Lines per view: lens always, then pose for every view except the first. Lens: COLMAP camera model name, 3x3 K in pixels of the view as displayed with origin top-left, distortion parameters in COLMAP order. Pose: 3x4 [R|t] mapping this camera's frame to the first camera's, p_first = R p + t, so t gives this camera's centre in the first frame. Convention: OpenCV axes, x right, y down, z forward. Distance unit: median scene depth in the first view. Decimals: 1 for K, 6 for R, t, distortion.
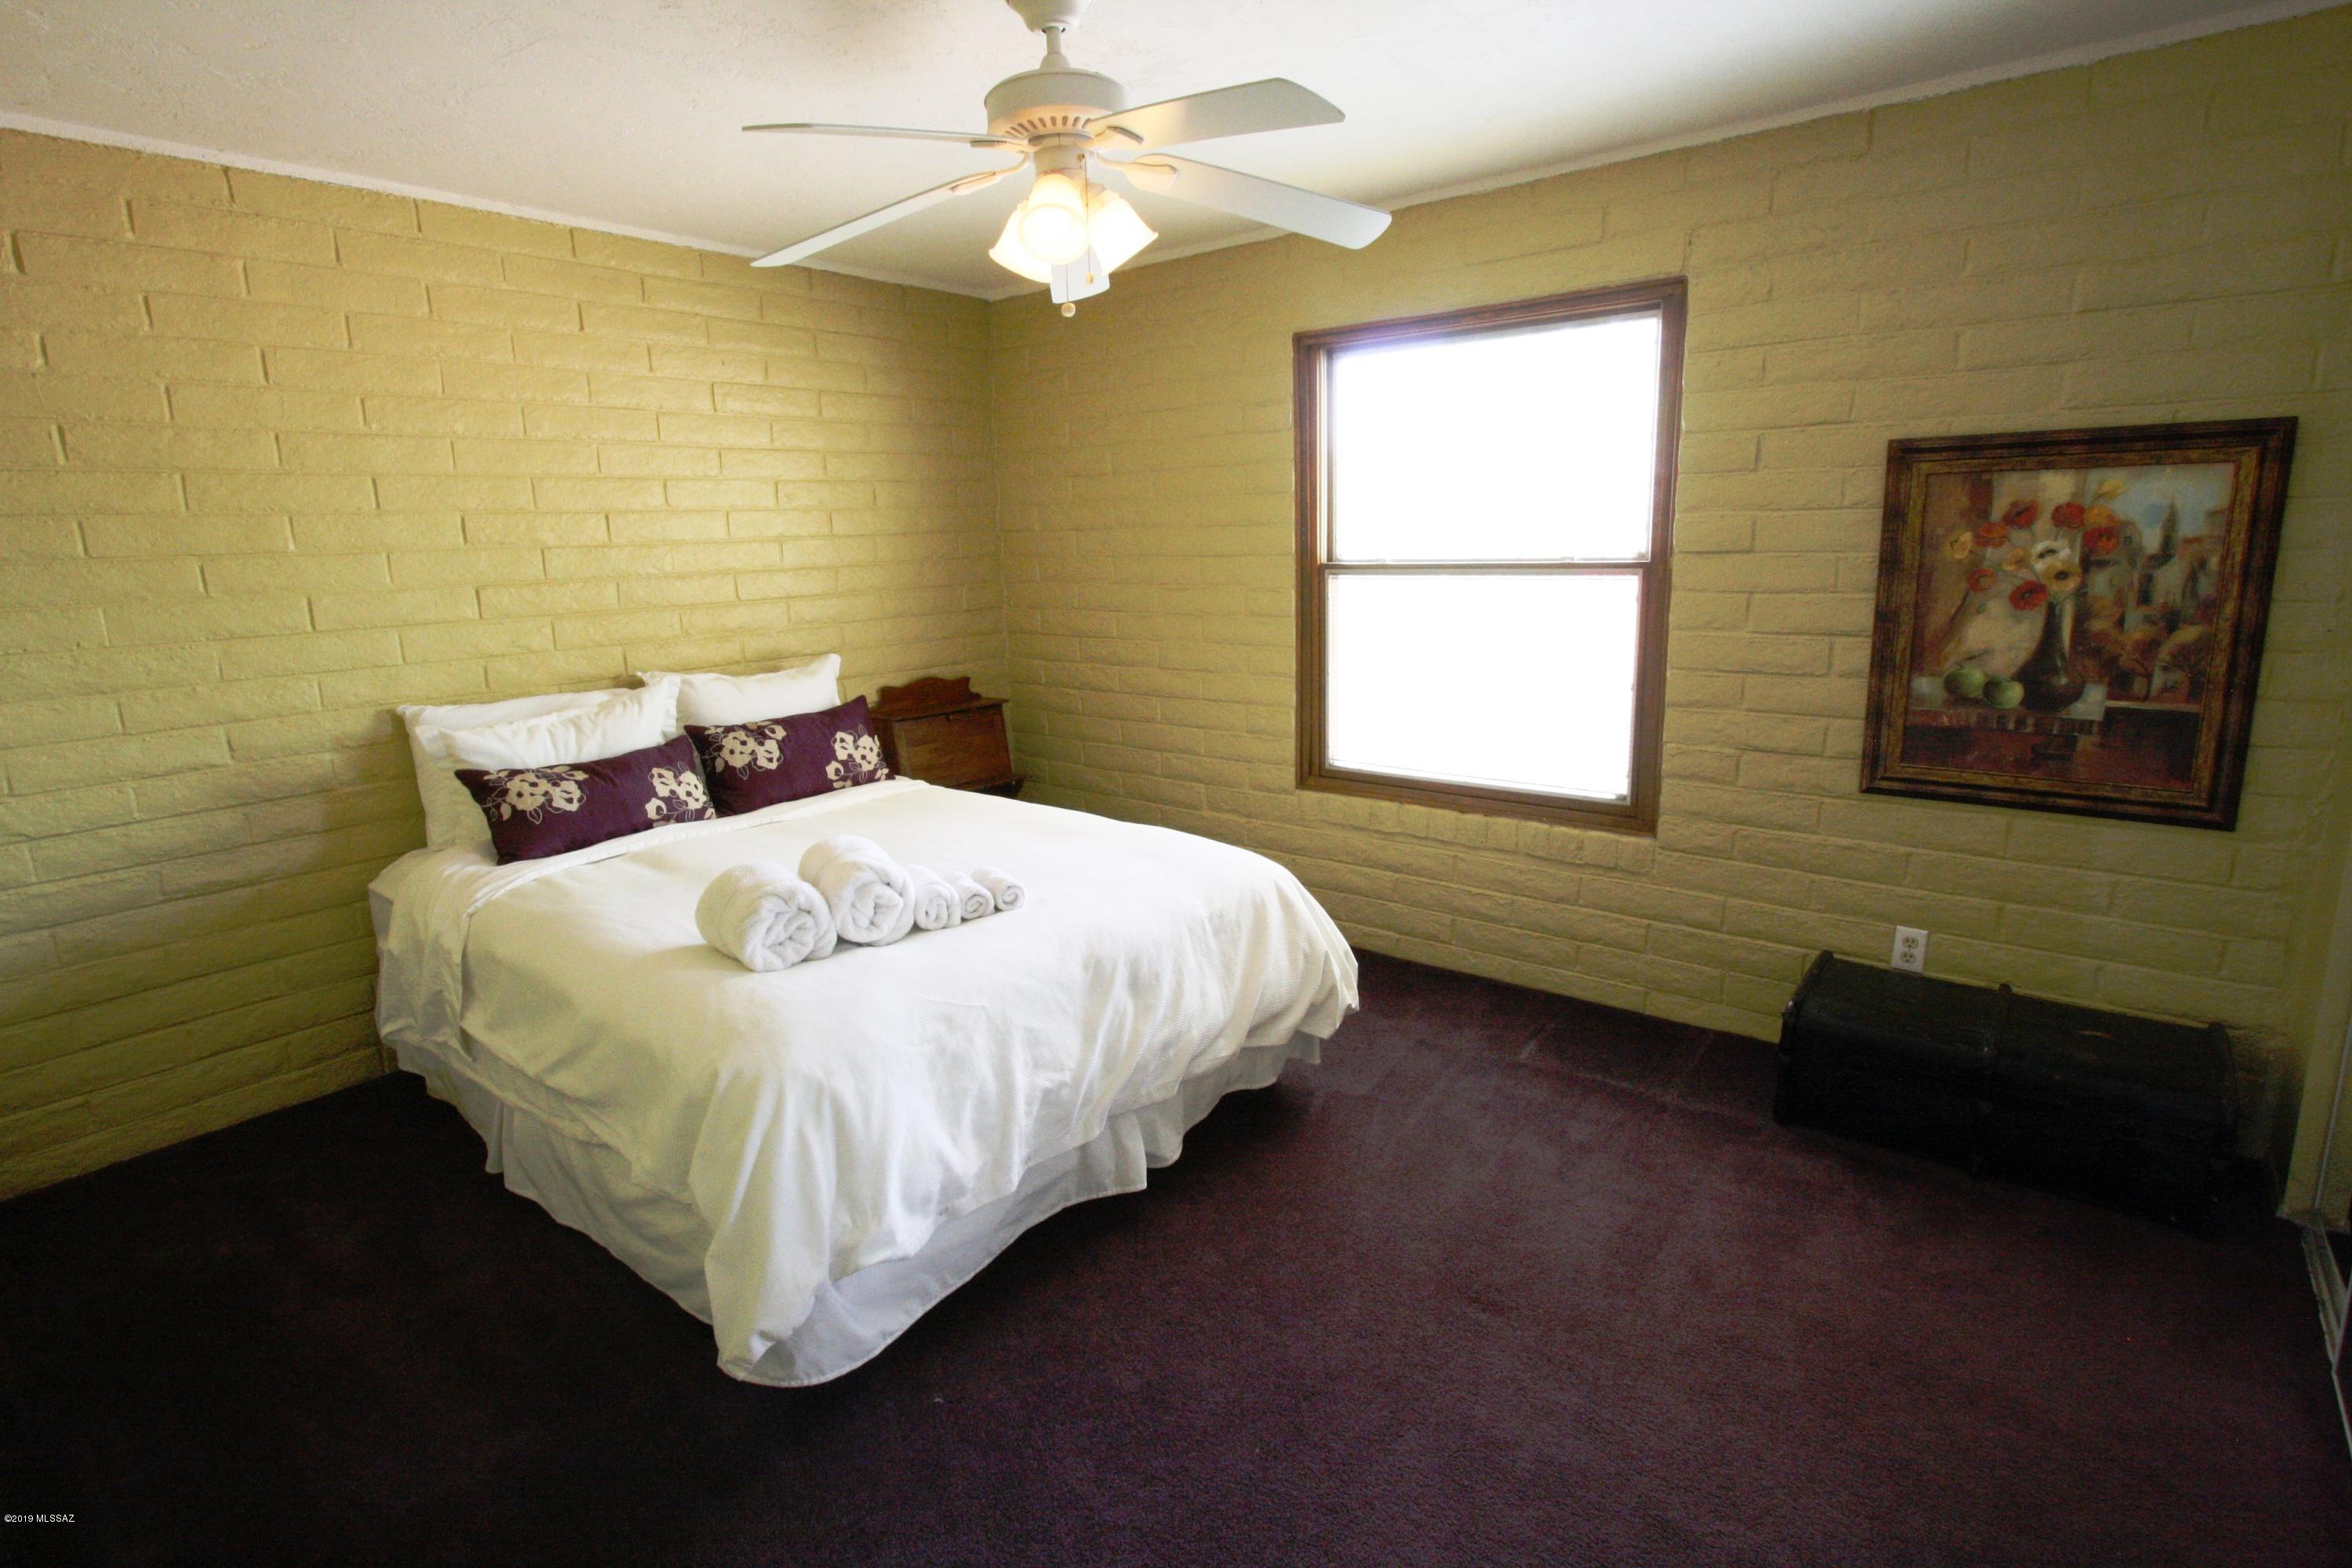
lens RADIAL K [[1126.9, 0, 1178.1], [0, 1126.9, 768.3], [0, 0, 1]] dist [-0.014933, 0.000450]
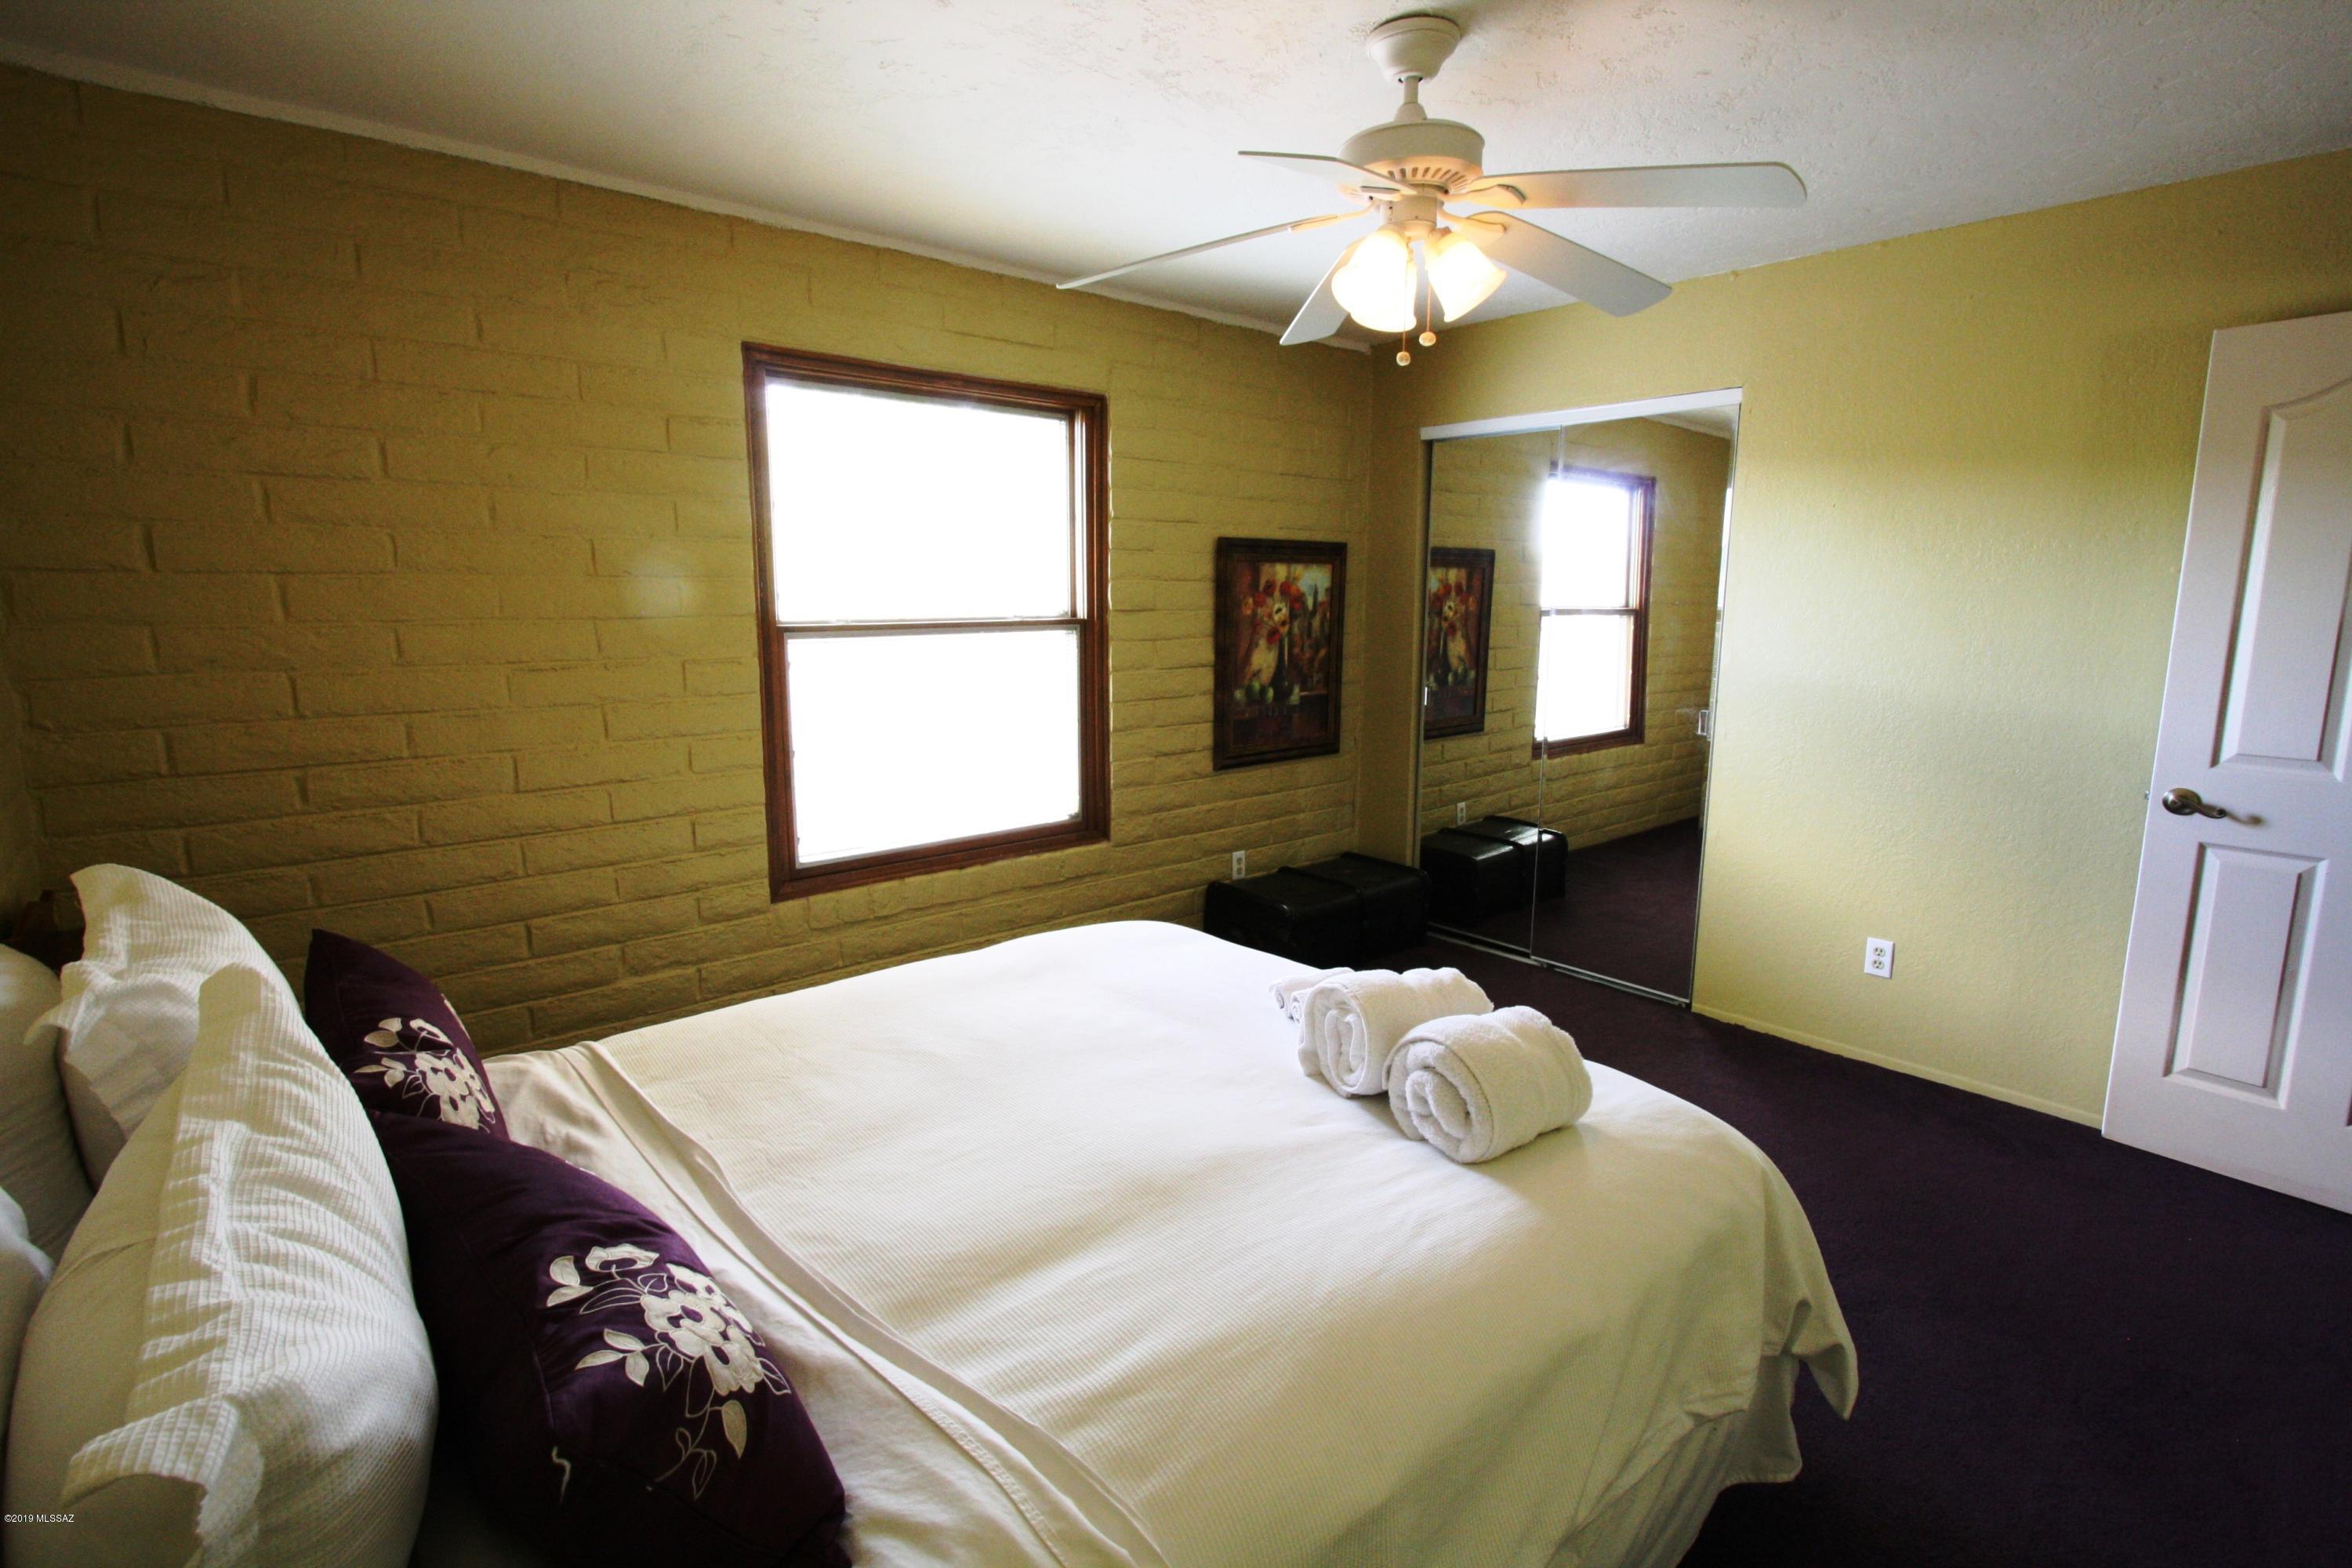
lens RADIAL K [[1126.9, 0, 1178.1], [0, 1126.9, 768.3], [0, 0, 1]] dist [-0.014933, 0.000450]
pose [[0.165505, -0.137281, 0.976607, -0.883591], [0.186333, 0.976781, 0.105728, -0.153039], [-0.968446, 0.164476, 0.187242, 0.788877]]
